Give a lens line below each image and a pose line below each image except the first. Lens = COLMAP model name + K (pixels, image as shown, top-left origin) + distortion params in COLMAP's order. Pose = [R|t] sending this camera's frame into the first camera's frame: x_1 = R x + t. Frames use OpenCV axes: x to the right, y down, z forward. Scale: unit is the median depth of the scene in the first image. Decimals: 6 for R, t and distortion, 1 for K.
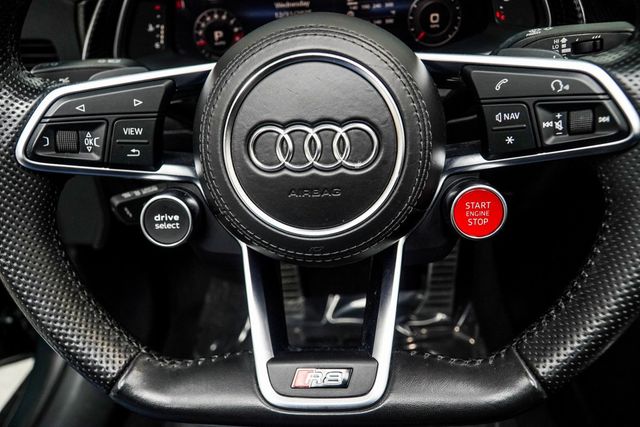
lens RADIAL K [[492.3, 0, 321.6], [0, 492.3, 223.2], [0, 0, 1]] dist [-0.025120, 0.007379]
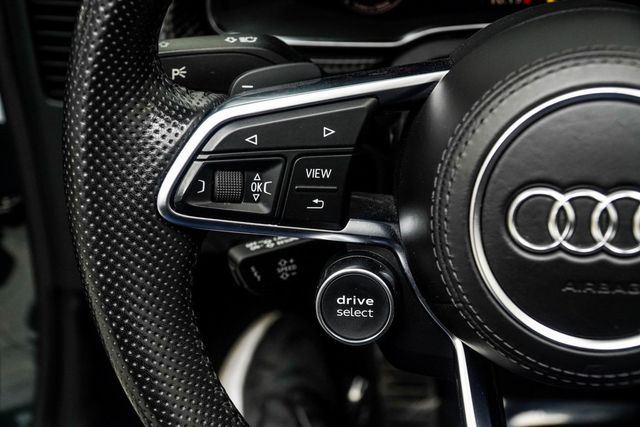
lens RADIAL K [[938.1, 0, 318.7], [0, 938.1, 215.6], [0, 0, 1]] dist [-0.068794, 0.000000]
pose [[0.993404, 0.050265, -0.103066, -0.252171], [-0.052426, 0.998456, -0.018366, -0.107051], [0.101983, 0.023649, 0.994505, -0.296430]]
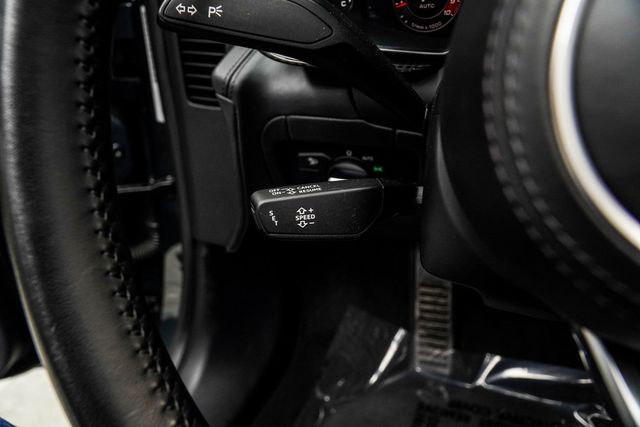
lens RADIAL K [[492.3, 0, 319.8], [0, 492.3, 211.0], [0, 0, 1]] dist [-0.025120, 0.007379]
pose [[0.951801, 0.143185, -0.271245, -0.212439], [-0.160035, 0.986262, -0.040937, -0.019506], [0.261657, 0.082372, 0.961639, 0.513708]]
